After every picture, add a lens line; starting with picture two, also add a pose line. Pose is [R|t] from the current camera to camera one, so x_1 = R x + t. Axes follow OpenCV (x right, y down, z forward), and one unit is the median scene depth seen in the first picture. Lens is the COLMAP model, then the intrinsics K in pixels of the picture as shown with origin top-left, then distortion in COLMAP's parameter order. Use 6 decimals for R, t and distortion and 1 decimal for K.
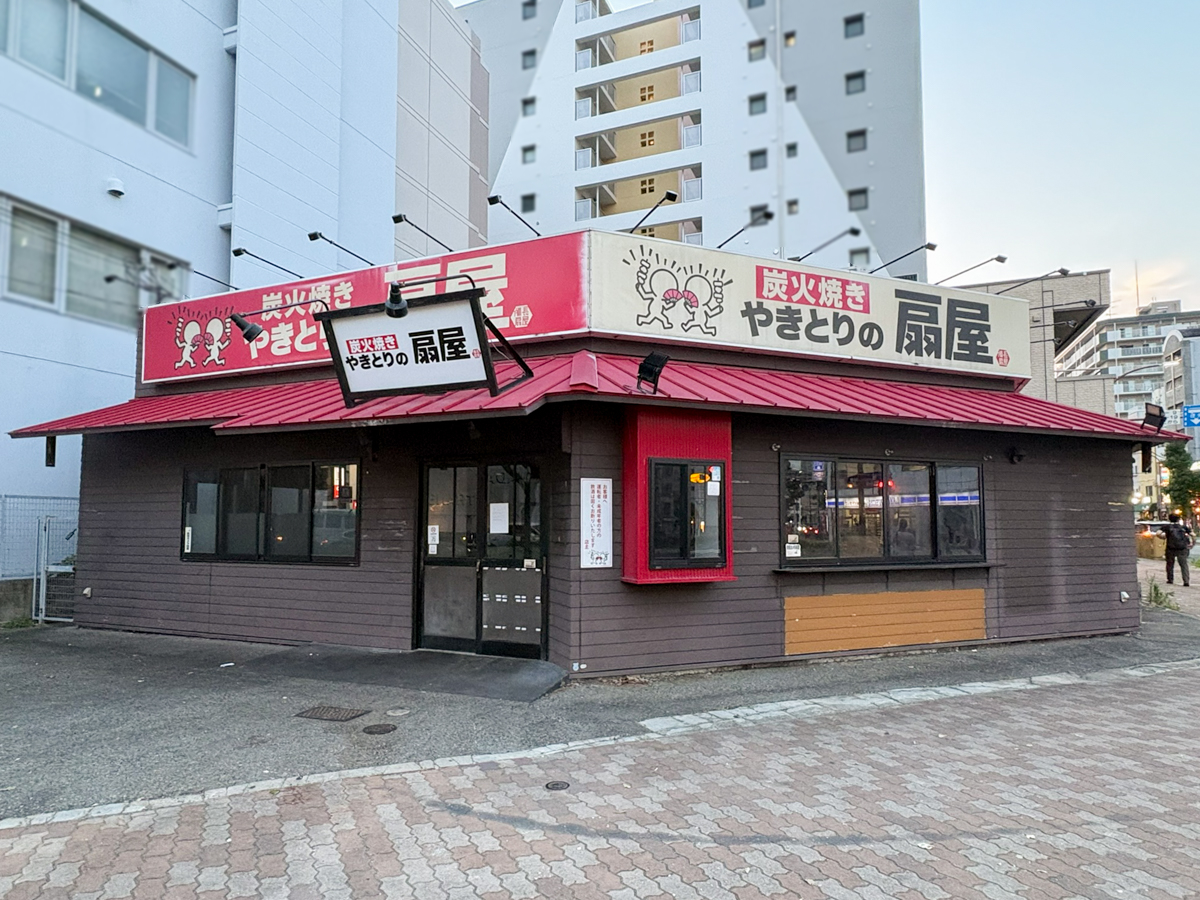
lens RADIAL K [[712.1, 0, 593.1], [0, 712.1, 487.1], [0, 0, 1]] dist [-0.000837, -0.000190]
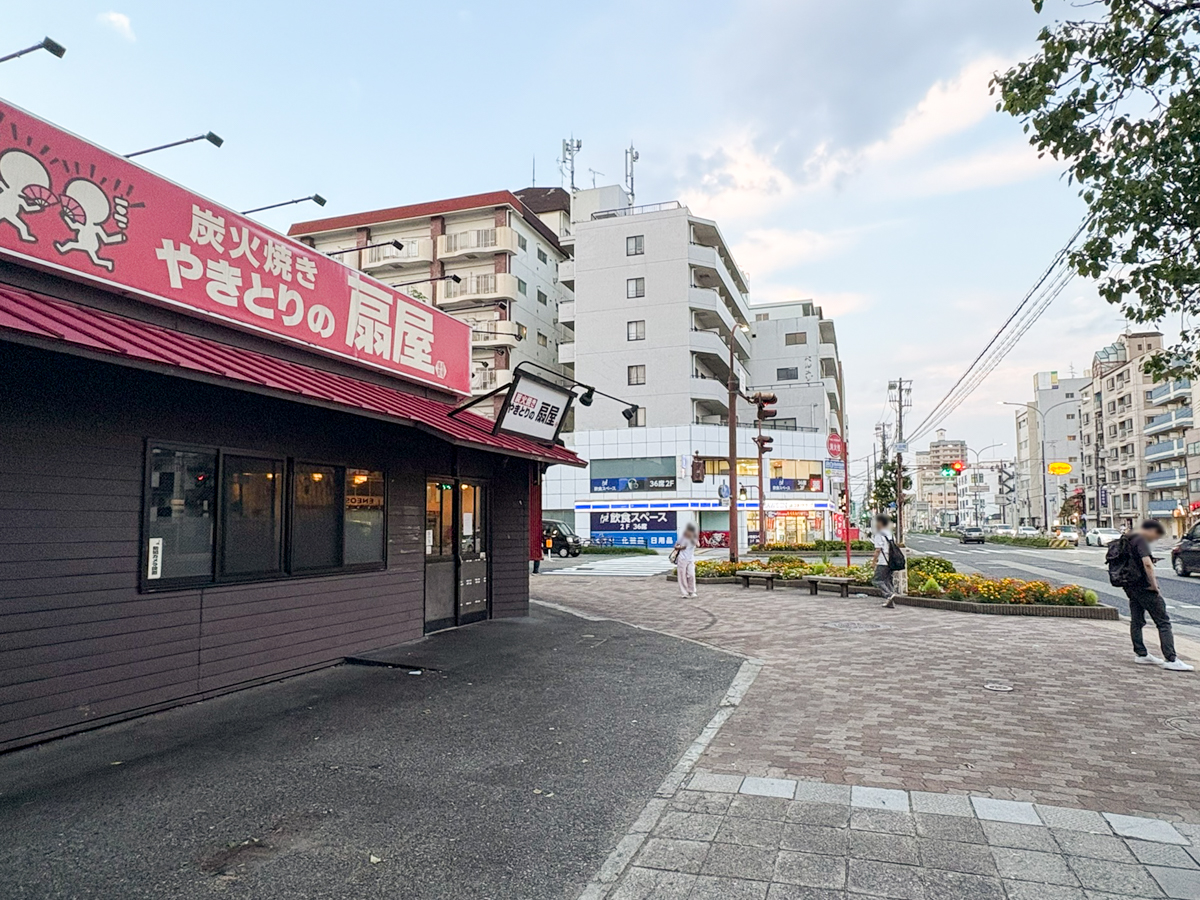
lens RADIAL K [[712.1, 0, 593.1], [0, 712.1, 487.1], [0, 0, 1]] dist [-0.000837, -0.000190]
pose [[-0.027733, 0.047366, 0.998493, -1.377991], [-0.054395, 0.997325, -0.048821, 0.023826], [-0.998134, -0.055667, -0.025083, 0.726325]]
